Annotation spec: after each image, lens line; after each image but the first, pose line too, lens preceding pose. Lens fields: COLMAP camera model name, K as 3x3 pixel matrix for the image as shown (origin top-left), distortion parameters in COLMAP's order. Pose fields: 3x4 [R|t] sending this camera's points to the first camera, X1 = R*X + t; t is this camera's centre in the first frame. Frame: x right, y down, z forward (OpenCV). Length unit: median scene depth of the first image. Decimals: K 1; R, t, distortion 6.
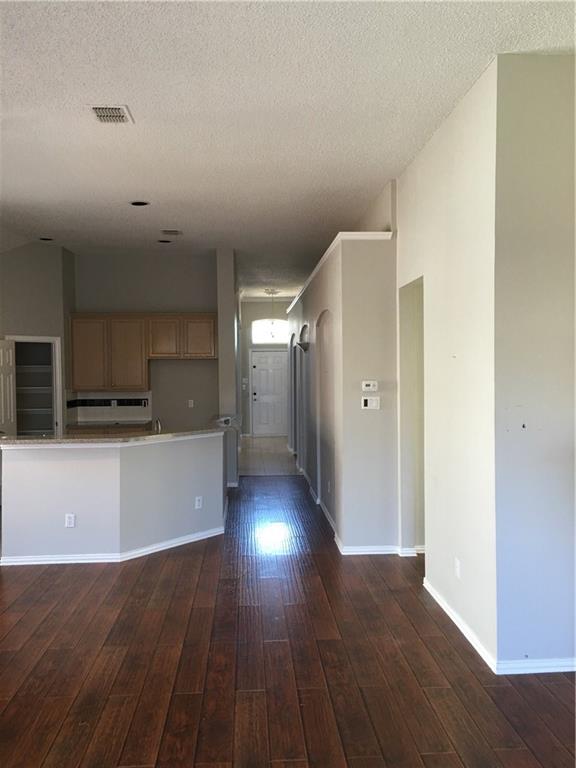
lens RADIAL K [[655.4, 0, 285.7], [0, 655.4, 377.5], [0, 0, 1]] dist [0.054925, 0.000931]
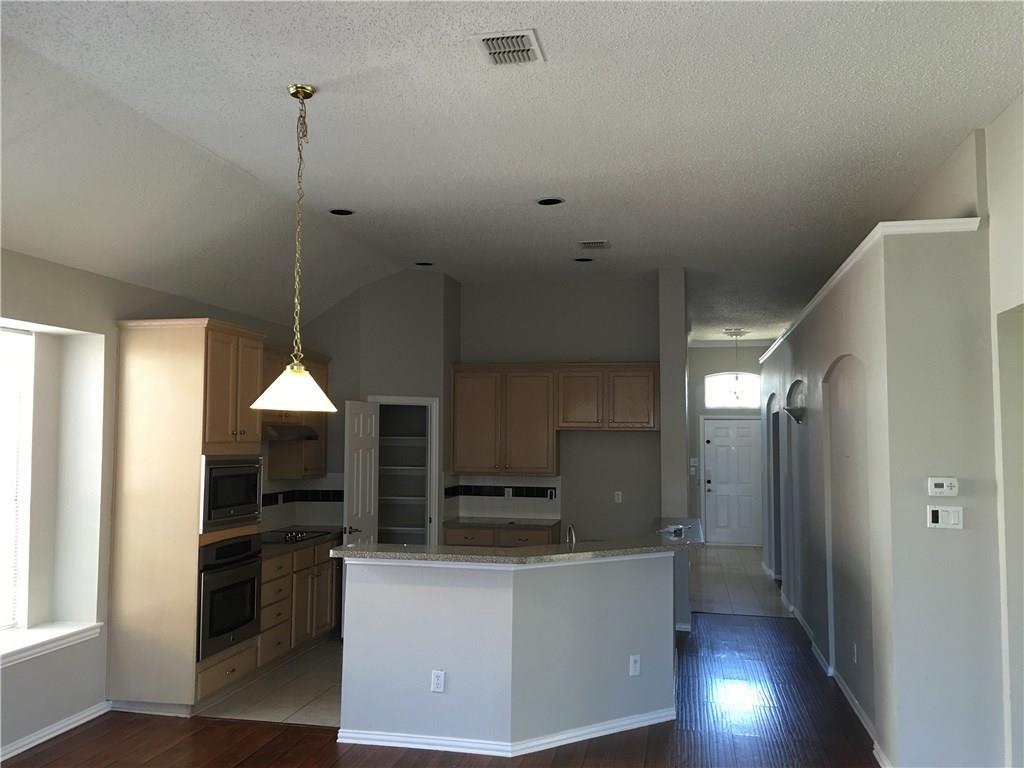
lens RADIAL K [[873.8, 0, 512.0], [0, 873.8, 384.0], [0, 0, 1]] dist [0.054925, 0.000931]
pose [[0.967358, -0.000271, -0.253412, -0.023531], [-0.019280, 0.997022, -0.074665, -0.007084], [0.252678, 0.077113, 0.964473, 0.103197]]
